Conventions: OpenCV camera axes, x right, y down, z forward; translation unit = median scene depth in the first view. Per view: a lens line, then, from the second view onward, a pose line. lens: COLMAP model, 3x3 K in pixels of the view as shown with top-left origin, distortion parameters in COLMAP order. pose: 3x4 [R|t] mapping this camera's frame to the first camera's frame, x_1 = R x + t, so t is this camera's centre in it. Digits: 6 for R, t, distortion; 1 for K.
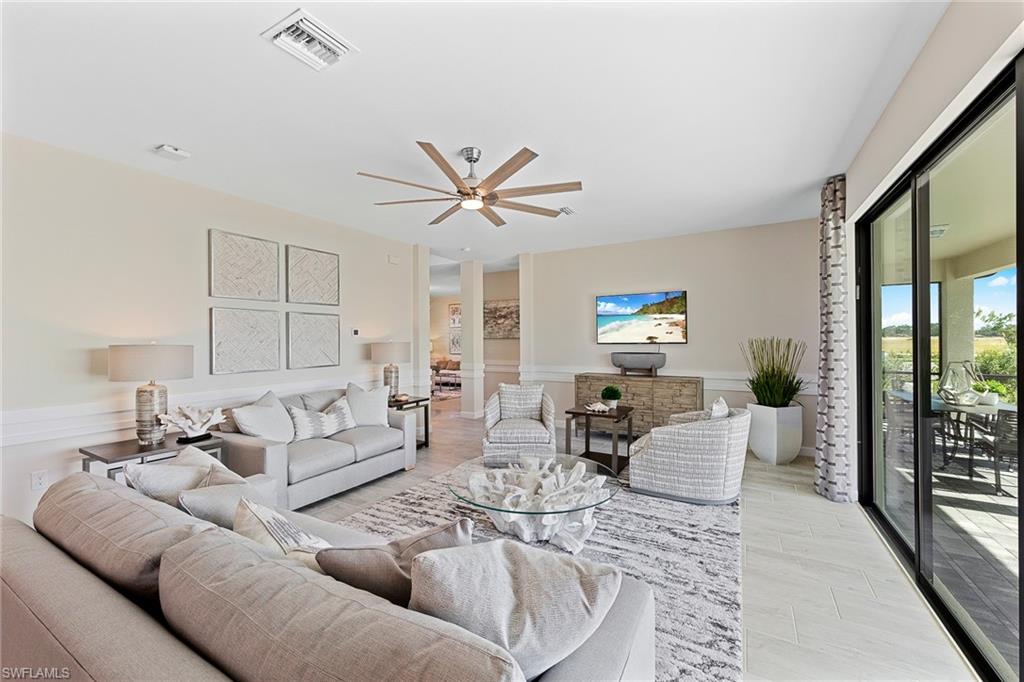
lens RADIAL K [[406.6, 0, 512.0], [0, 406.6, 341.0], [0, 0, 1]] dist [0.001514, 0.000147]
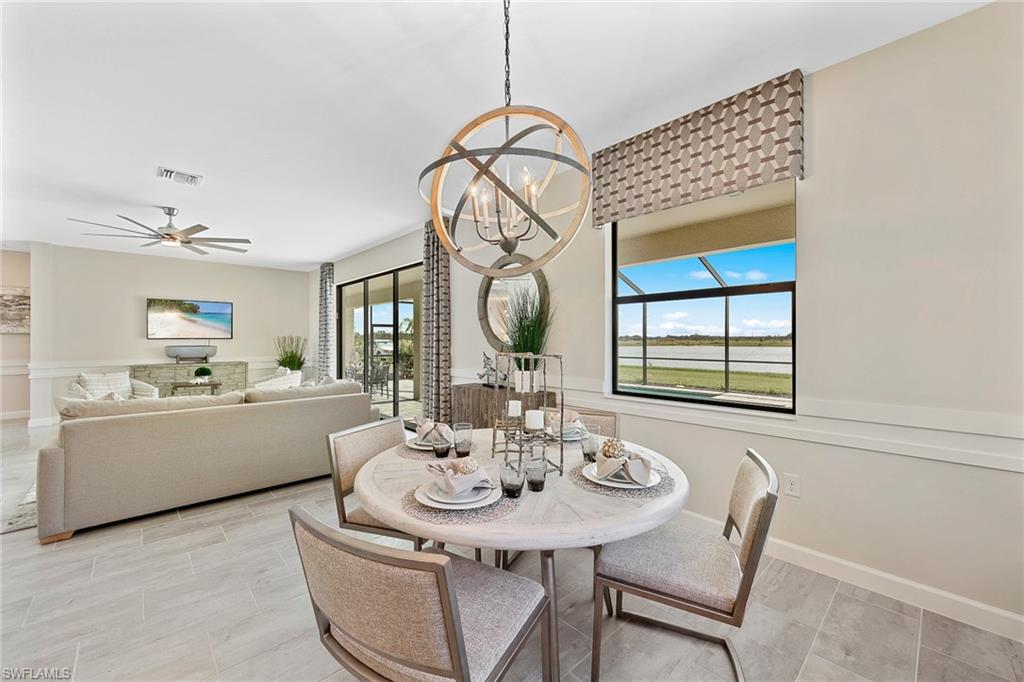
lens RADIAL K [[406.6, 0, 512.0], [0, 406.6, 341.0], [0, 0, 1]] dist [0.001514, 0.000147]
pose [[0.290896, 0.007723, 0.956724, -0.789250], [0.003667, 0.999951, -0.009187, 0.035317], [-0.956748, 0.006181, 0.290853, -0.451904]]
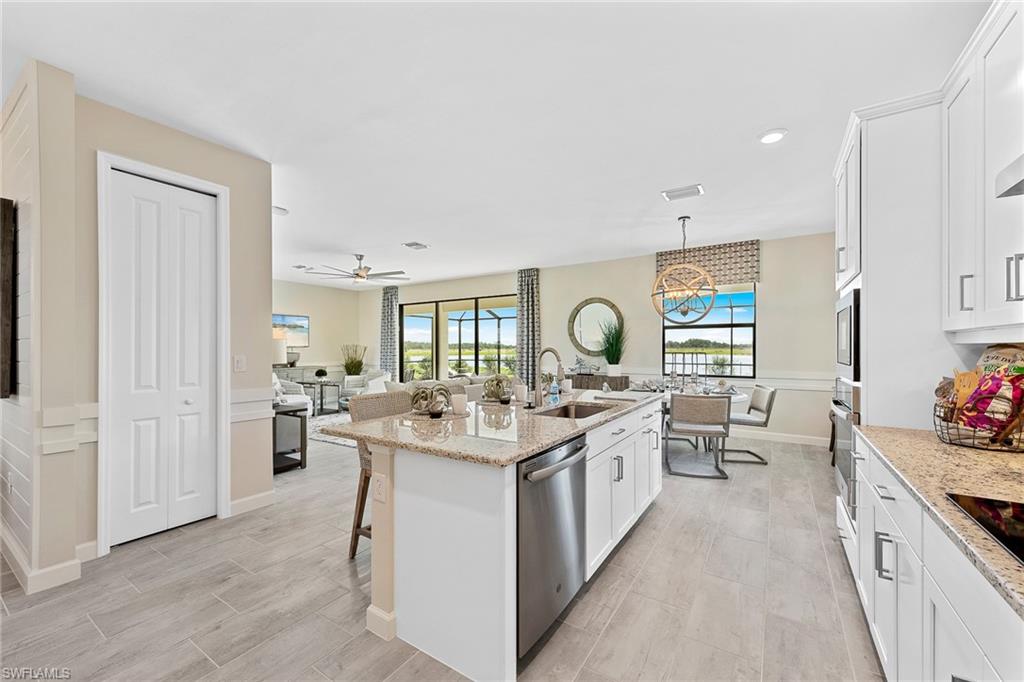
lens RADIAL K [[417.0, 0, 510.5], [0, 417.0, 349.7], [0, 0, 1]] dist [-0.015116, 0.000007]
pose [[0.057982, 0.008313, 0.998283, -1.514796], [0.004132, 0.999955, -0.008567, 0.042645], [-0.998309, 0.004622, 0.057945, 0.039457]]
